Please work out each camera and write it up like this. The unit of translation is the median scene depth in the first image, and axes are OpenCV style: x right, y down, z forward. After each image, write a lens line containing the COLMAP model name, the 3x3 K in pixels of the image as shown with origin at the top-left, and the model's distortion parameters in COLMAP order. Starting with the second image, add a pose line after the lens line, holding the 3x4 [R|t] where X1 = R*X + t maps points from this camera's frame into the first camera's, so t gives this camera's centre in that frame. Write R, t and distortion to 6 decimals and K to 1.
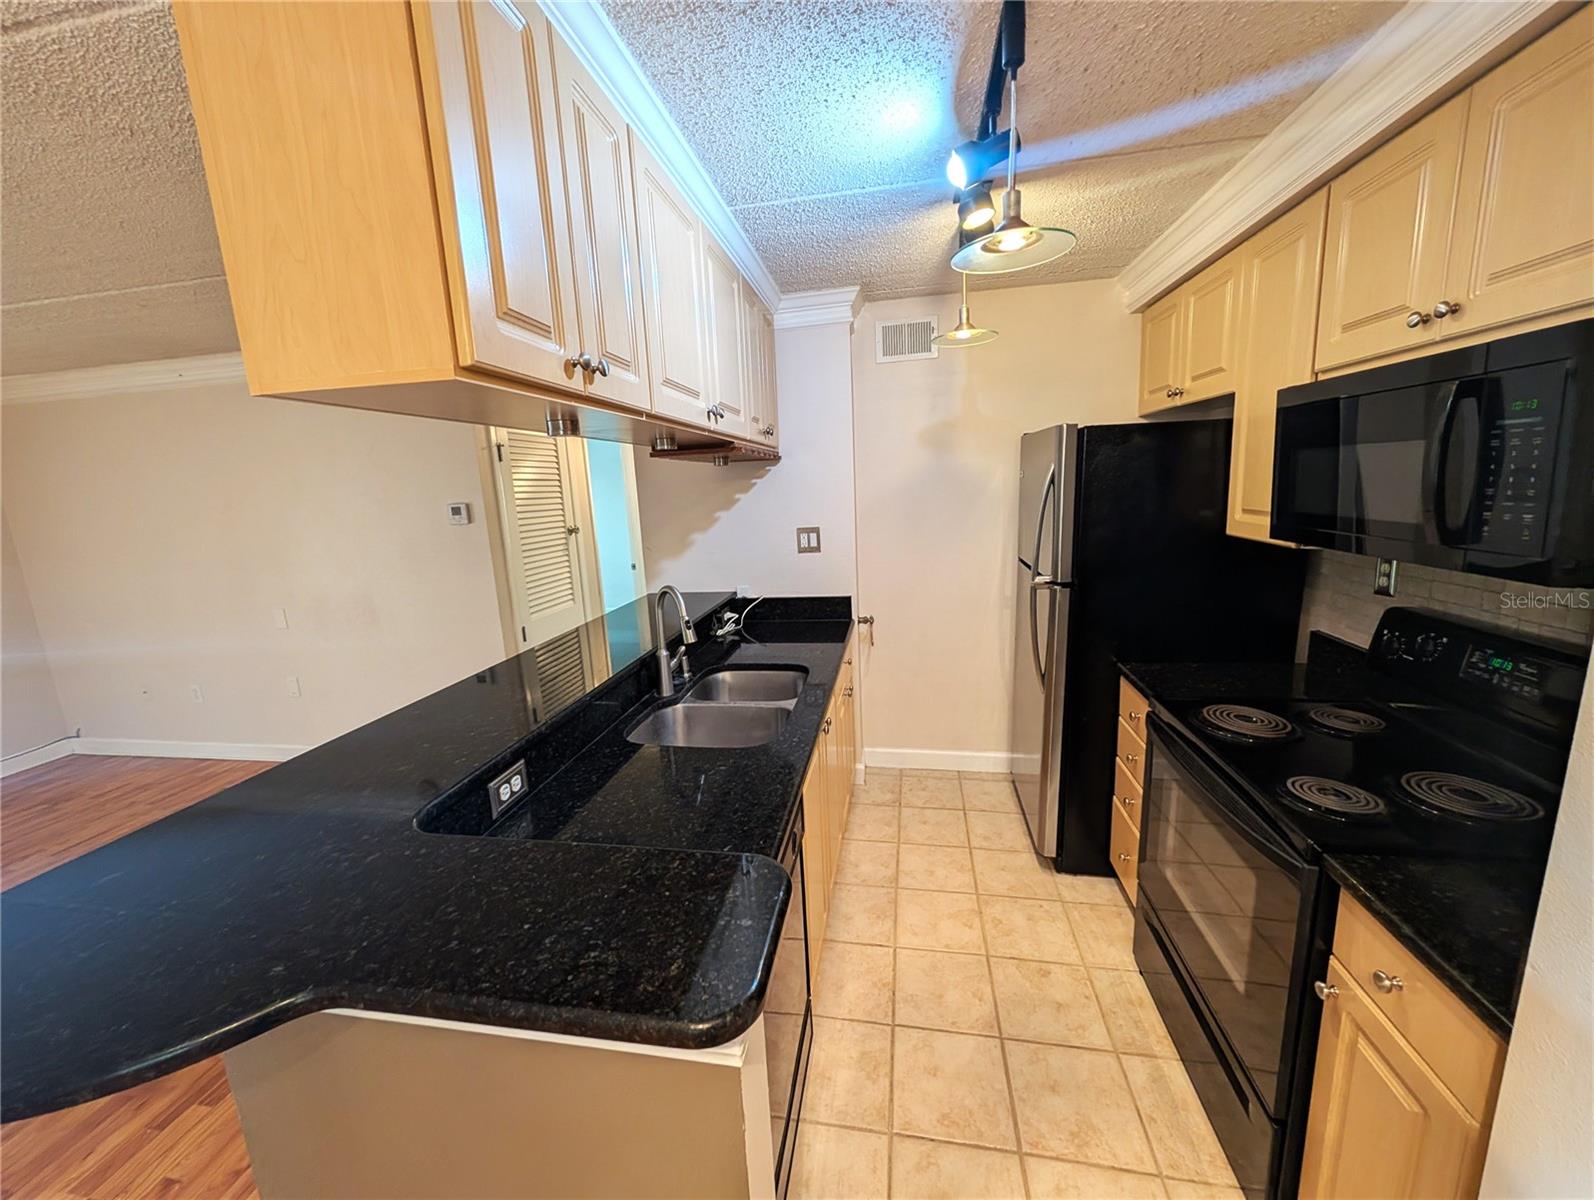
lens RADIAL K [[605.3, 0, 794.5], [0, 605.3, 598.7], [0, 0, 1]] dist [0.000933, 0.000006]
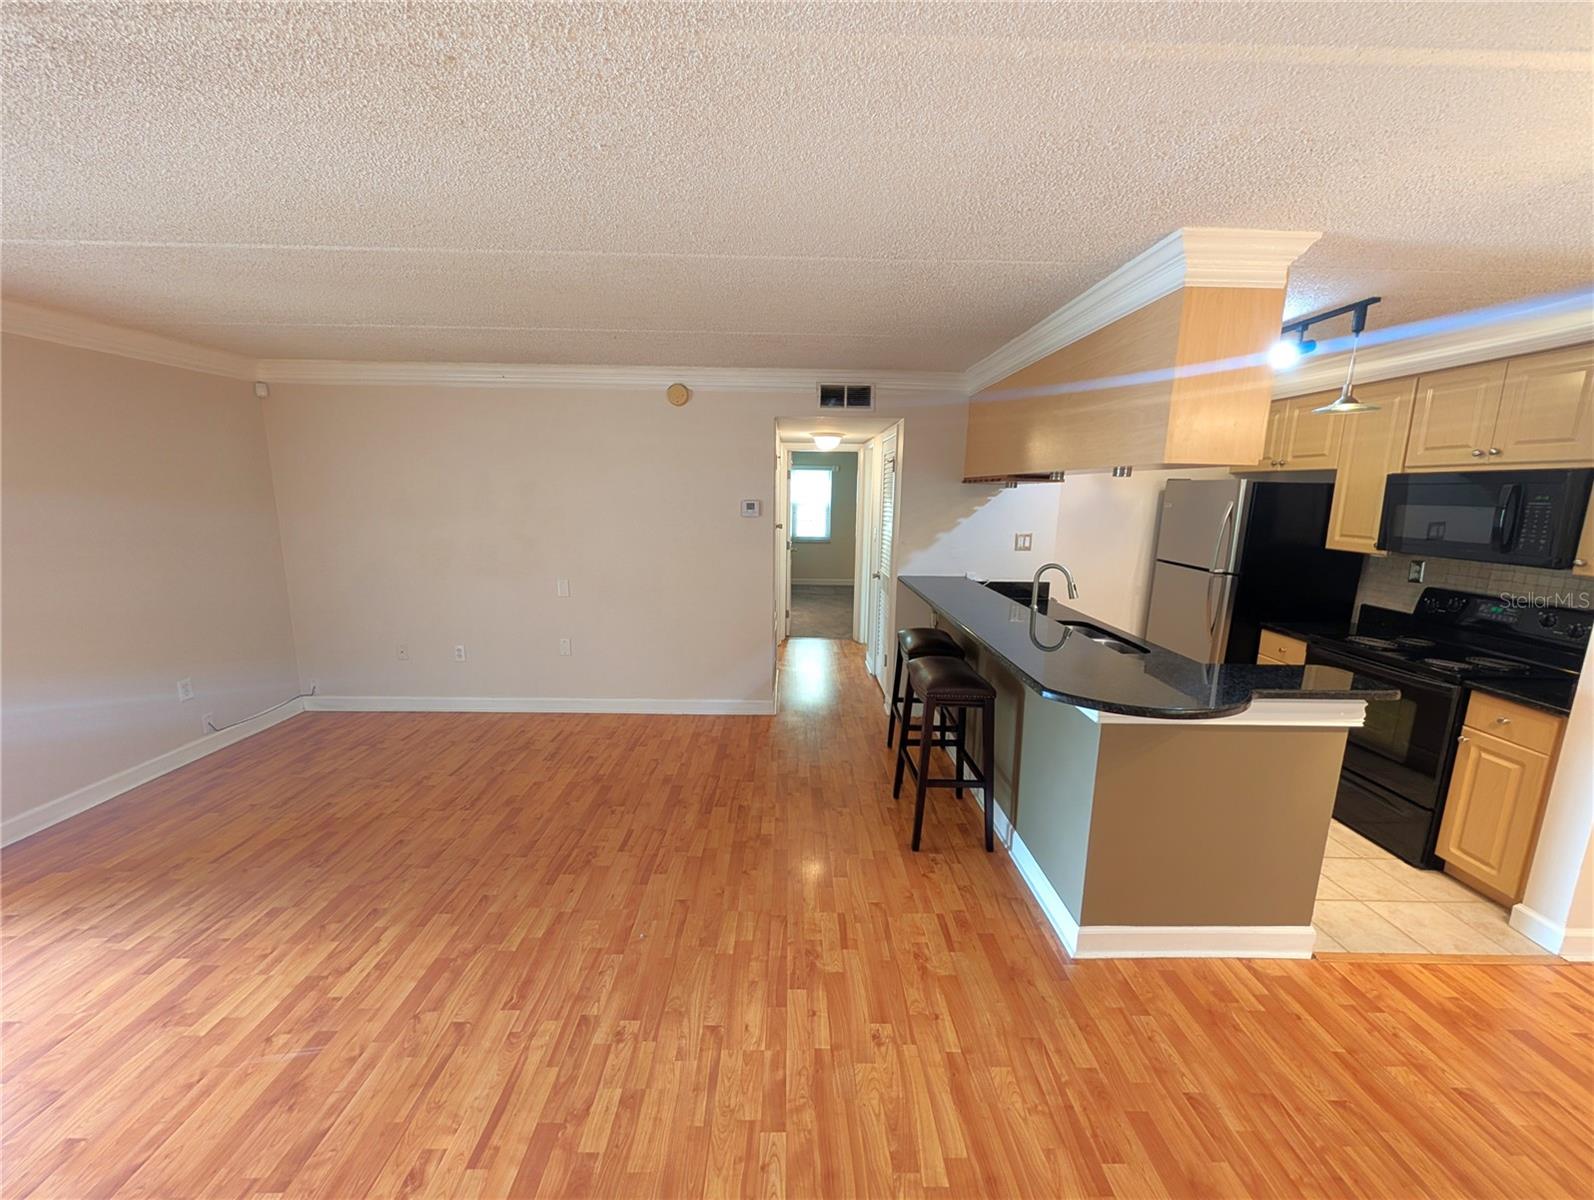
lens RADIAL K [[605.3, 0, 797.0], [0, 605.3, 599.6], [0, 0, 1]] dist [0.000933, 0.000006]
pose [[0.980962, 0.029376, 0.191965, -1.158552], [-0.026615, 0.999502, -0.016945, 0.116974], [-0.192367, 0.011514, 0.981255, -0.445296]]
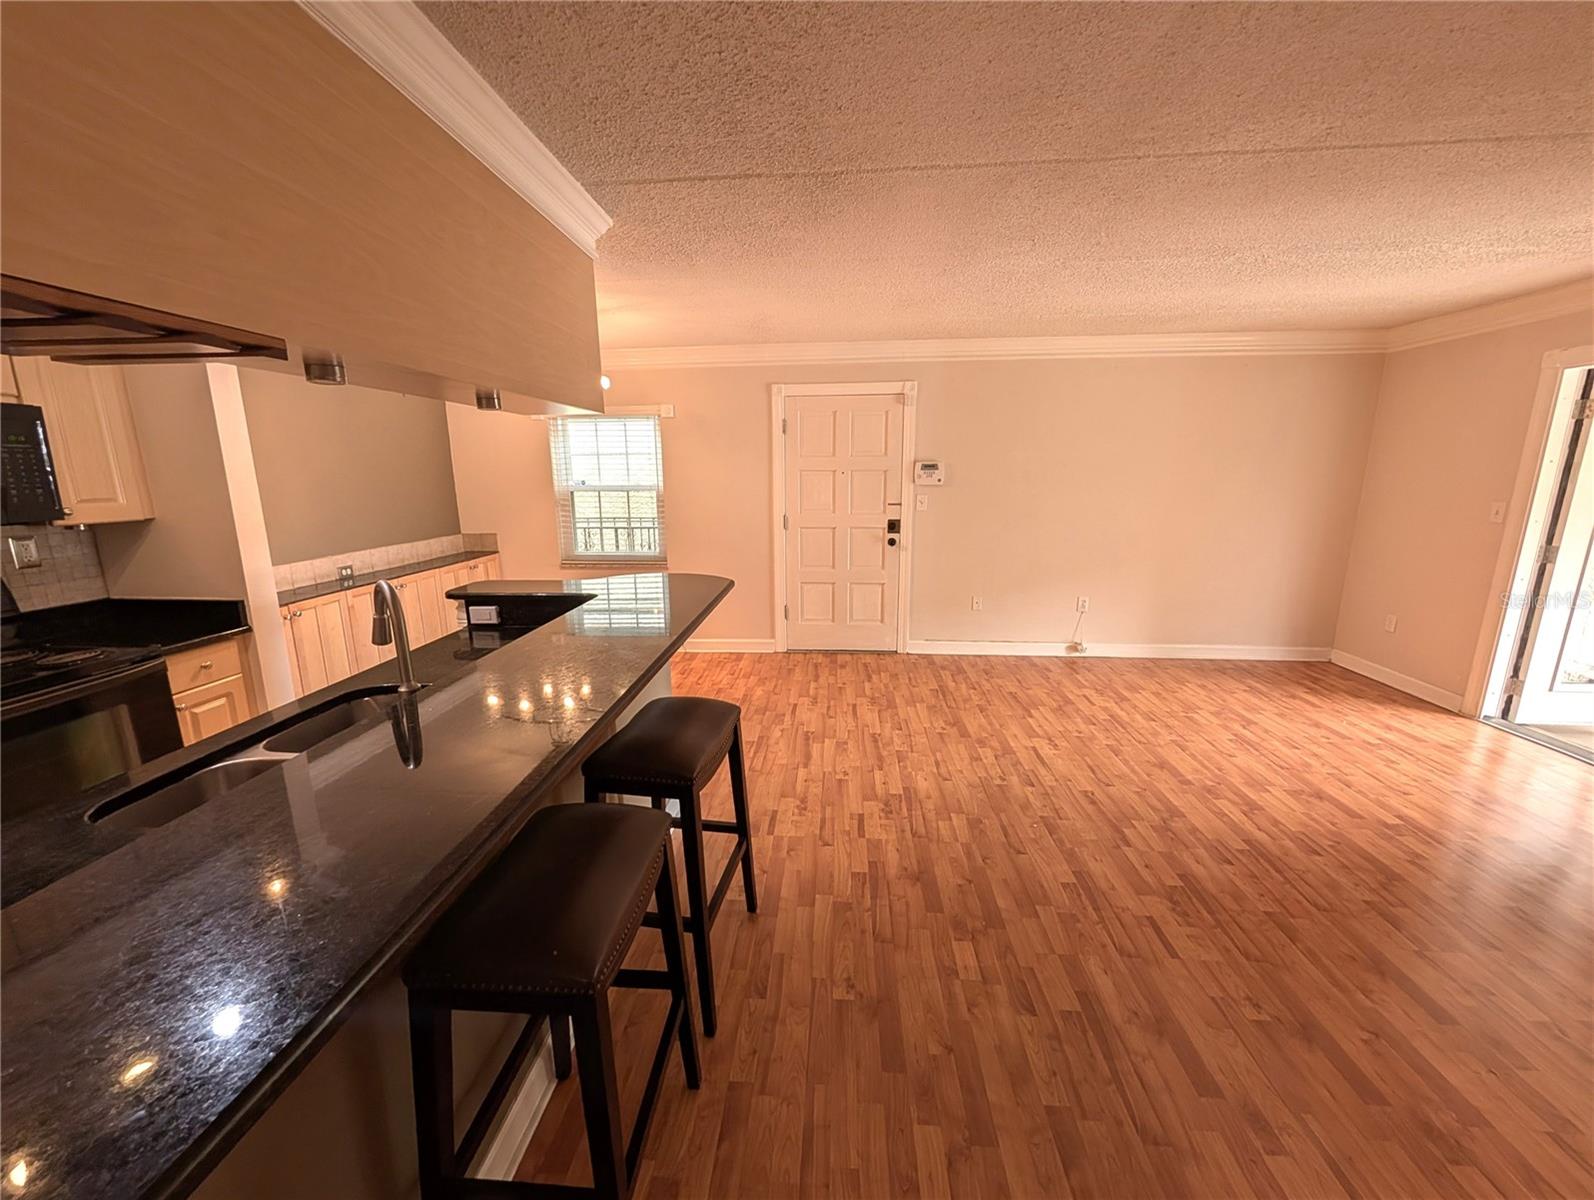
lens RADIAL K [[605.3, 0, 792.3], [0, 605.3, 595.9], [0, 0, 1]] dist [0.000933, 0.000006]
pose [[-0.994239, 0.073734, -0.077790, -0.617620], [0.037999, 0.921121, 0.387416, -0.262069], [0.100220, 0.382229, -0.918617, 1.685909]]
